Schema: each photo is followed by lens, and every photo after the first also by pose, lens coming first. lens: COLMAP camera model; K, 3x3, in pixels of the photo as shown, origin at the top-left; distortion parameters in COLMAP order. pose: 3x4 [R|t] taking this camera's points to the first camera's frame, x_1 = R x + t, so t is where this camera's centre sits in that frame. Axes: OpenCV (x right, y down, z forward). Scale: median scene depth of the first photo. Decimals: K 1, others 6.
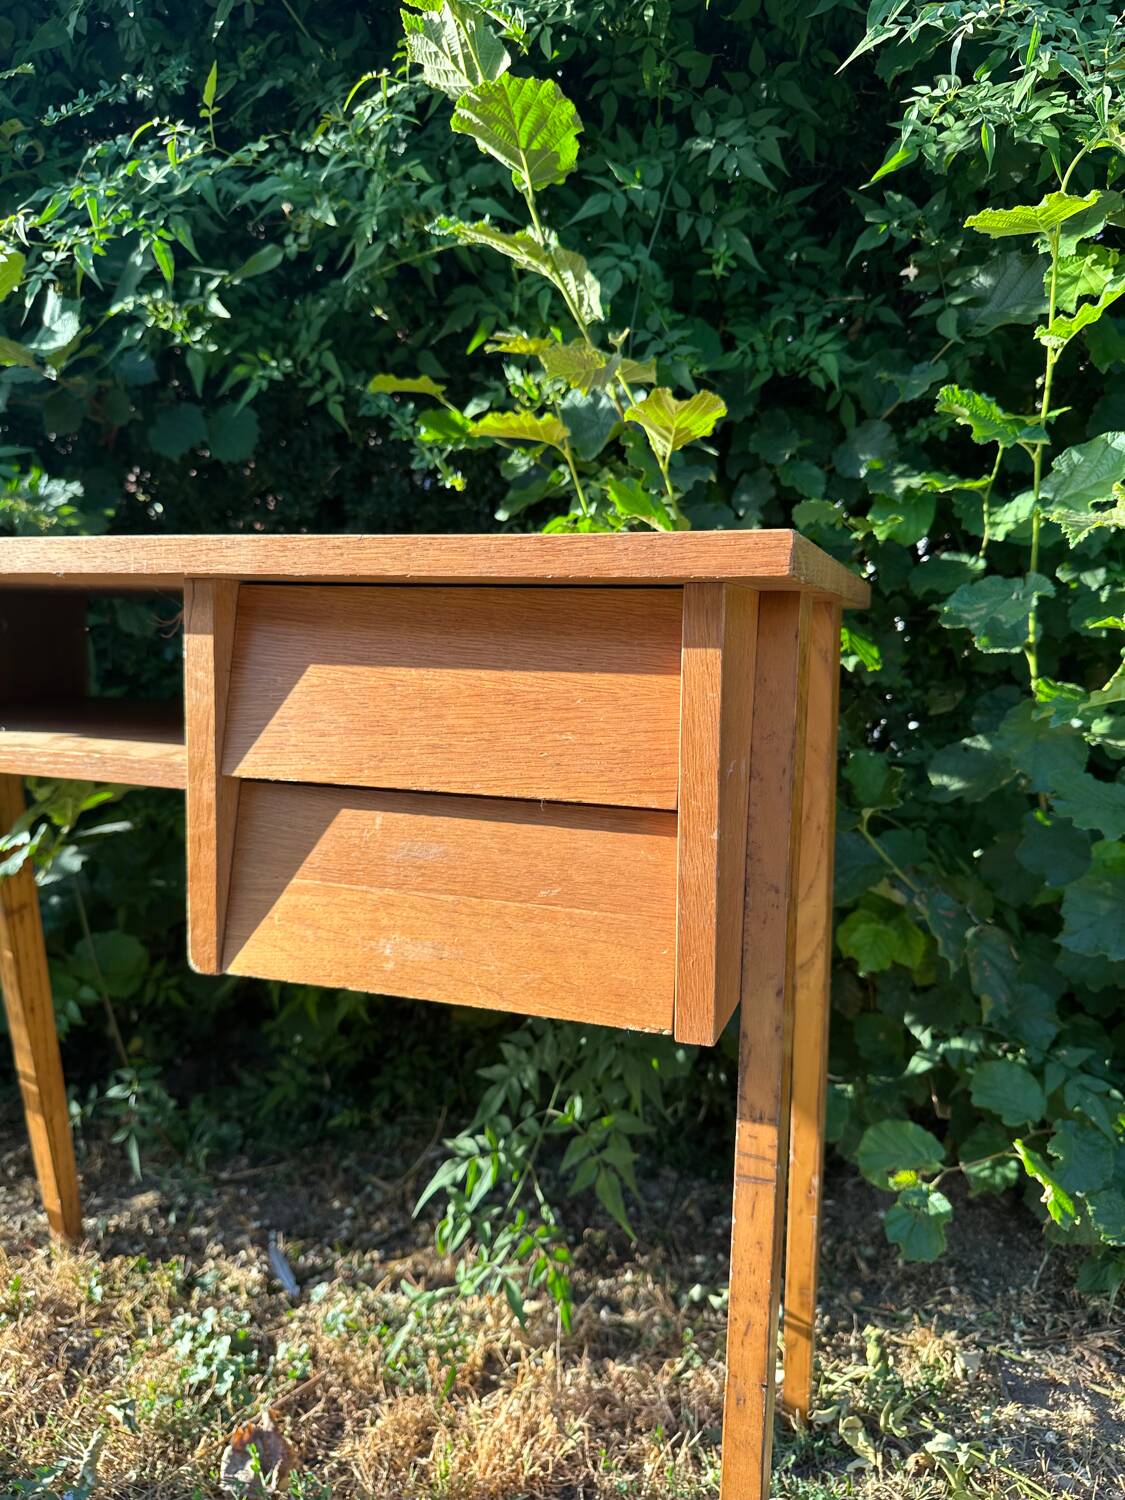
lens RADIAL K [[1102.0, 0, 579.1], [0, 1102.0, 742.5], [0, 0, 1]] dist [-0.004312, -0.005719]
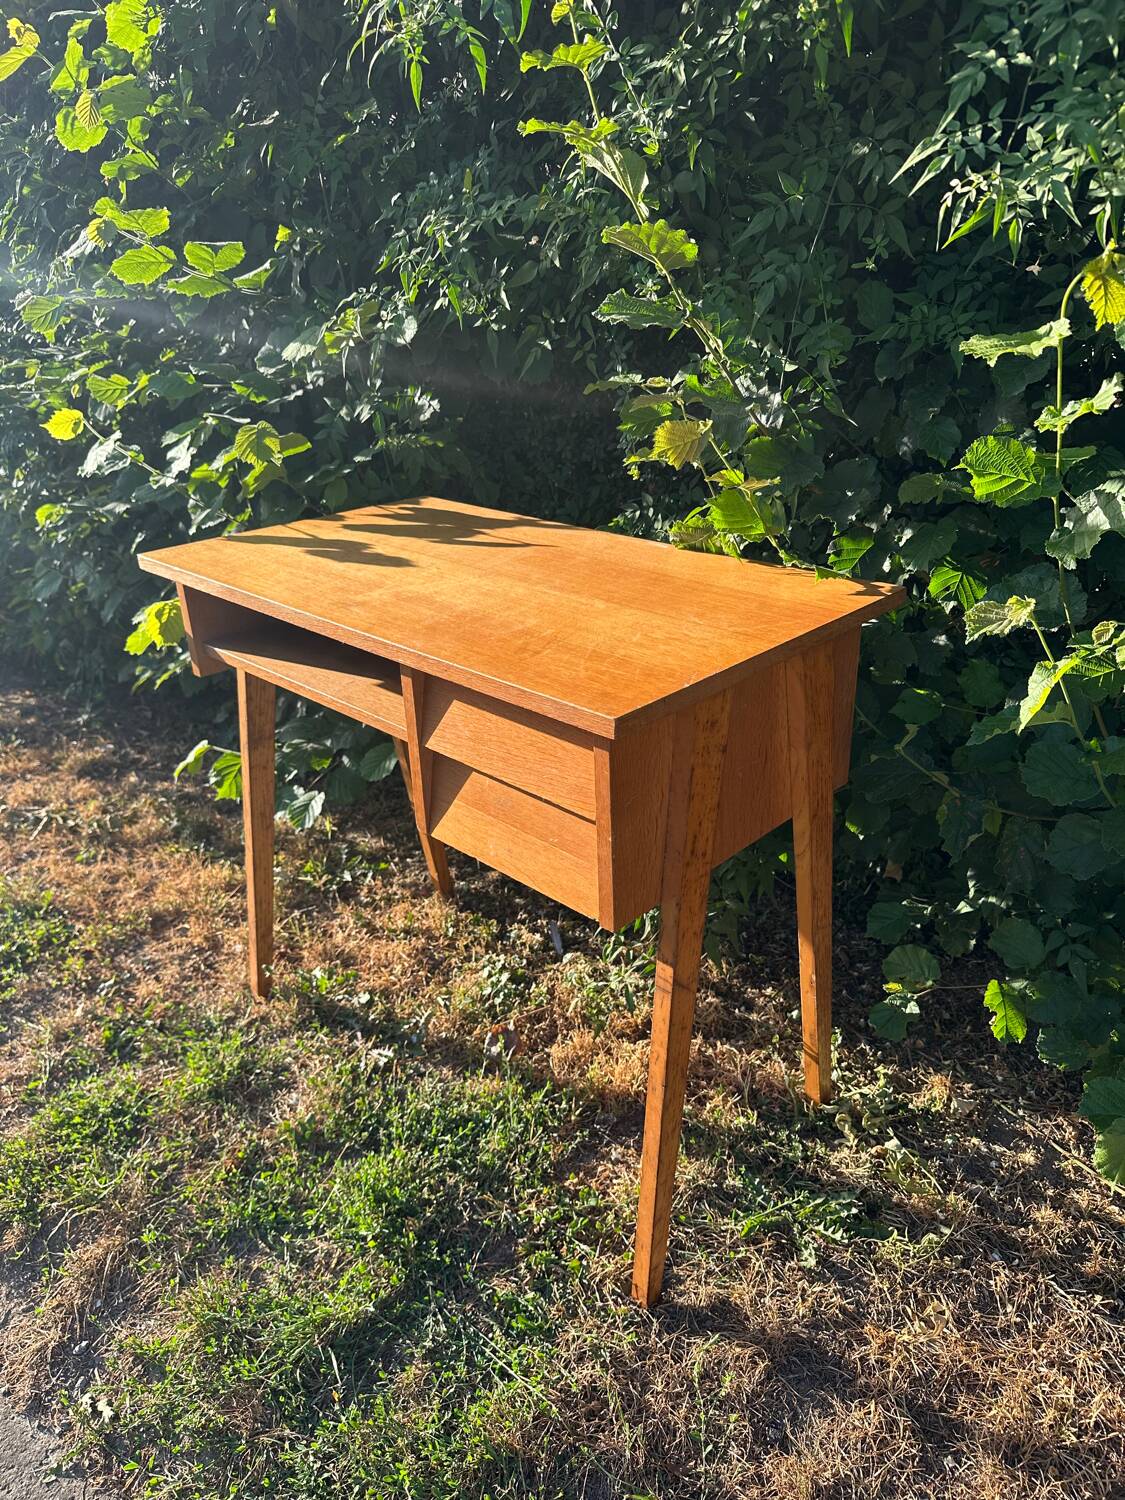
lens RADIAL K [[1083.4, 0, 561.3], [0, 1083.4, 742.8], [0, 0, 1]] dist [0.034949, -0.004540]
pose [[0.898015, 0.135053, -0.418723, 0.424999], [0.009746, 0.945381, 0.325822, -0.361377], [0.439856, -0.296674, 0.847650, -0.307748]]
